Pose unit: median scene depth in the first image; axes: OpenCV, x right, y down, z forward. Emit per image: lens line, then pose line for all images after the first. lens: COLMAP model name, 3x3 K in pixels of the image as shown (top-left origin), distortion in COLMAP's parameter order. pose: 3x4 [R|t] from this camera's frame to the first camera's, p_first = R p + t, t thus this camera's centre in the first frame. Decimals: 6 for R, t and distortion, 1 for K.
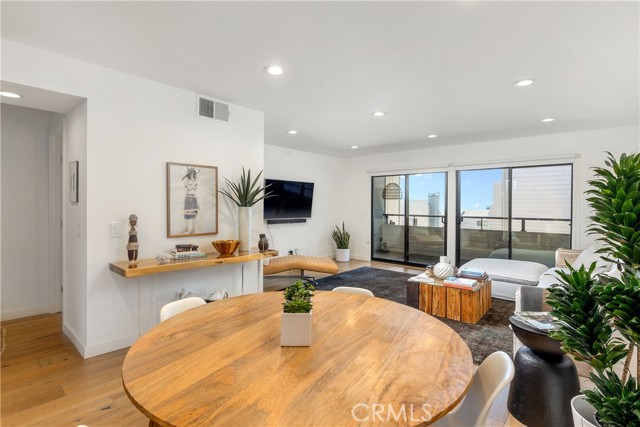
lens RADIAL K [[310.8, 0, 329.2], [0, 310.8, 211.0], [0, 0, 1]] dist [0.011472, -0.000014]
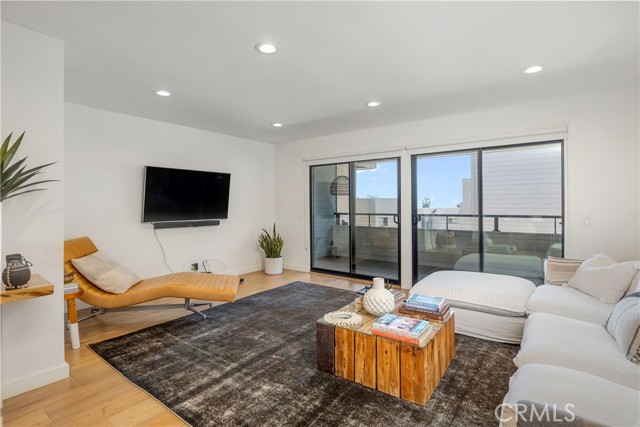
lens RADIAL K [[310.8, 0, 315.0], [0, 310.8, 208.2], [0, 0, 1]] dist [0.011472, -0.000014]
pose [[0.999147, -0.013718, 0.038942, 0.143685], [0.014043, 0.999869, -0.008095, 0.005139], [-0.038826, 0.008635, 0.999209, 0.249829]]
